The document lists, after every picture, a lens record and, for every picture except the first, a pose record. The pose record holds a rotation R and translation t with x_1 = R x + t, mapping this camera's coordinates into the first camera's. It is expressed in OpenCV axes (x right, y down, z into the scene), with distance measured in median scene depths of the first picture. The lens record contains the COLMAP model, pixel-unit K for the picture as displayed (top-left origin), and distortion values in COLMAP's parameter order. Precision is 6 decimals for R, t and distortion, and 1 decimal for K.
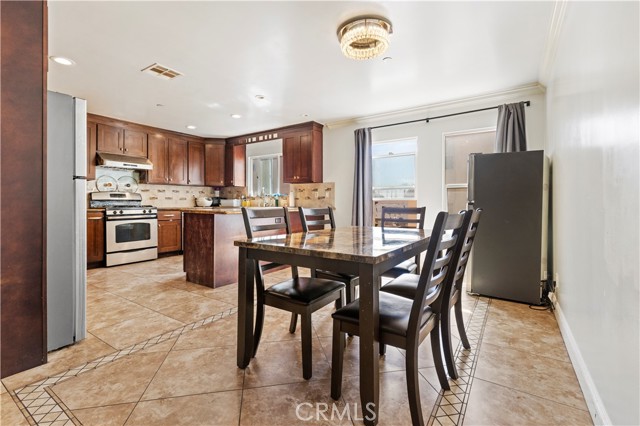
lens RADIAL K [[293.2, 0, 321.0], [0, 293.2, 208.7], [0, 0, 1]] dist [0.001971, 0.000159]
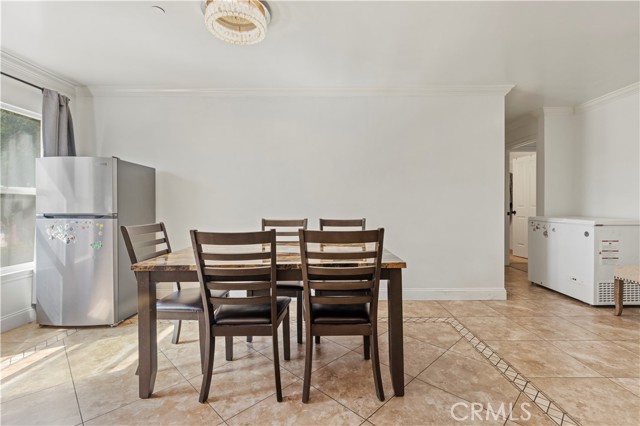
lens RADIAL K [[293.2, 0, 321.5], [0, 293.2, 210.6], [0, 0, 1]] dist [0.001971, 0.000159]
pose [[-0.559015, -0.006575, 0.829131, -0.970799], [0.007198, 0.999892, 0.012782, -0.080057], [-0.829126, 0.013113, -0.558908, 1.844577]]
